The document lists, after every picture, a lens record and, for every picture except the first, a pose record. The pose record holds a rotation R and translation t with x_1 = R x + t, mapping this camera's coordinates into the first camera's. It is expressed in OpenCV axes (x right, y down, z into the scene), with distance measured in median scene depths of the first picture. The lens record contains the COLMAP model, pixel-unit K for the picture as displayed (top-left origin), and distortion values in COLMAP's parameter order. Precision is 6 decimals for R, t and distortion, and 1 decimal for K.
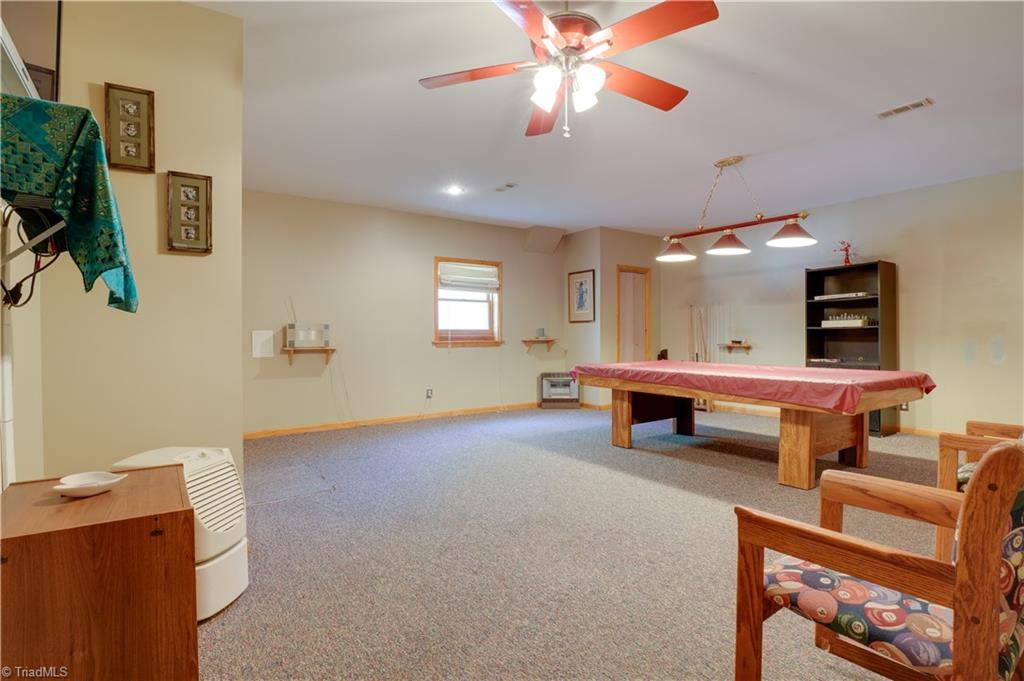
lens RADIAL K [[511.1, 0, 516.4], [0, 511.1, 341.1], [0, 0, 1]] dist [-0.036757, 0.002281]
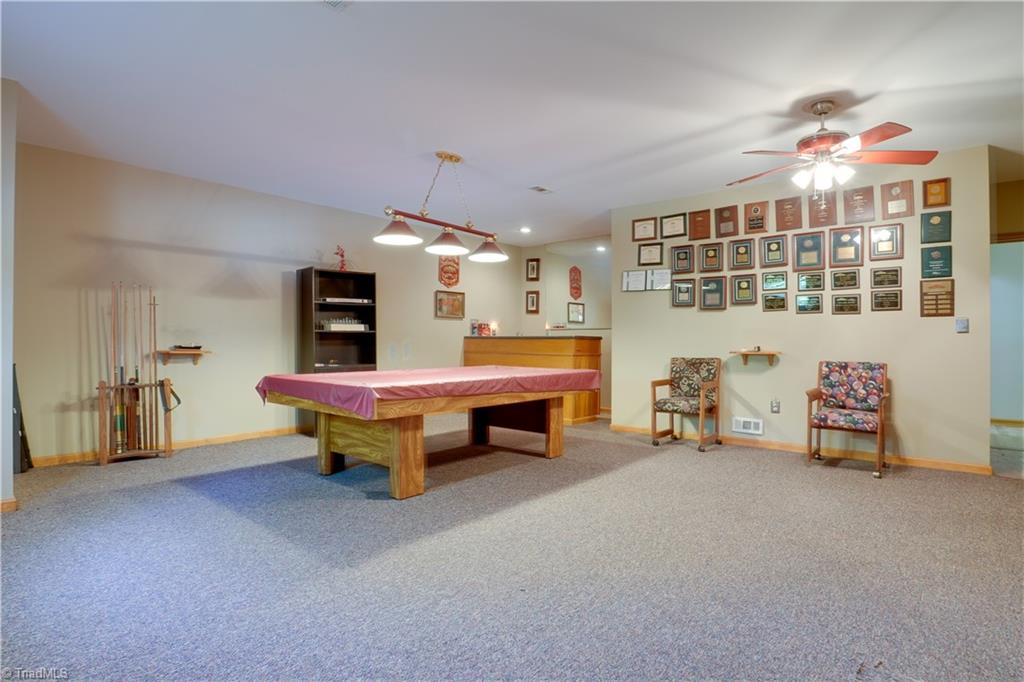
lens RADIAL K [[533.1, 0, 519.5], [0, 533.1, 345.1], [0, 0, 1]] dist [-0.034971, 0.000416]
pose [[-0.257664, -0.004574, 0.966224, -0.587650], [0.004364, 0.999973, 0.005898, -0.004527], [-0.966225, 0.005737, -0.257637, 1.136659]]
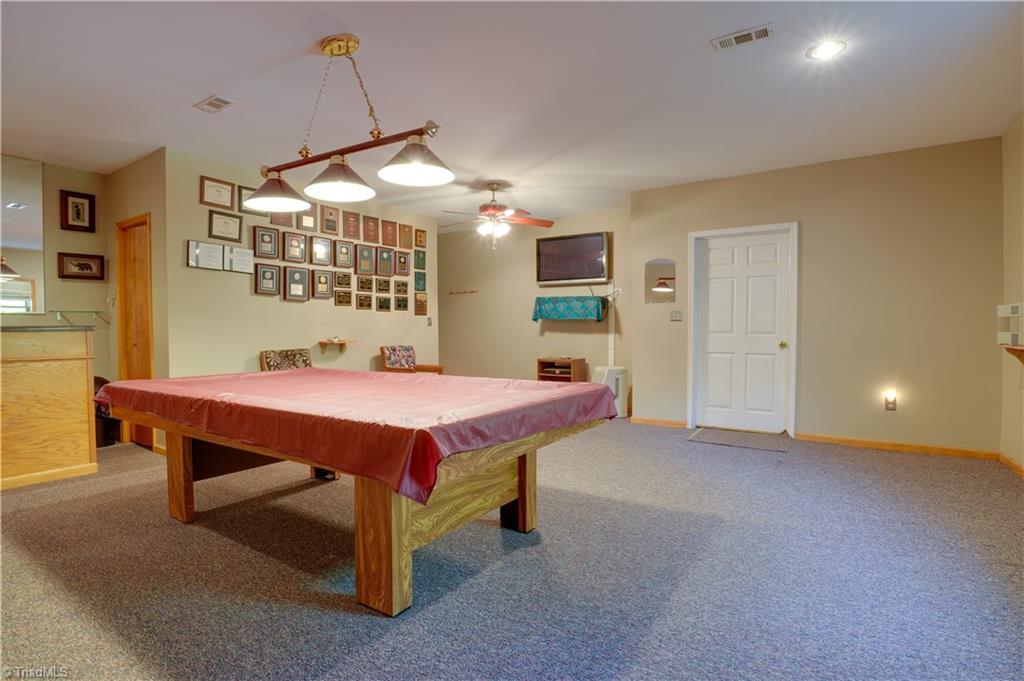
lens RADIAL K [[511.1, 0, 516.4], [0, 511.1, 341.1], [0, 0, 1]] dist [-0.036757, 0.002281]
pose [[-0.923739, 0.017963, -0.382602, 0.471842], [0.006489, 0.999490, 0.031260, -0.016948], [0.382968, 0.026393, -0.923384, 1.663615]]
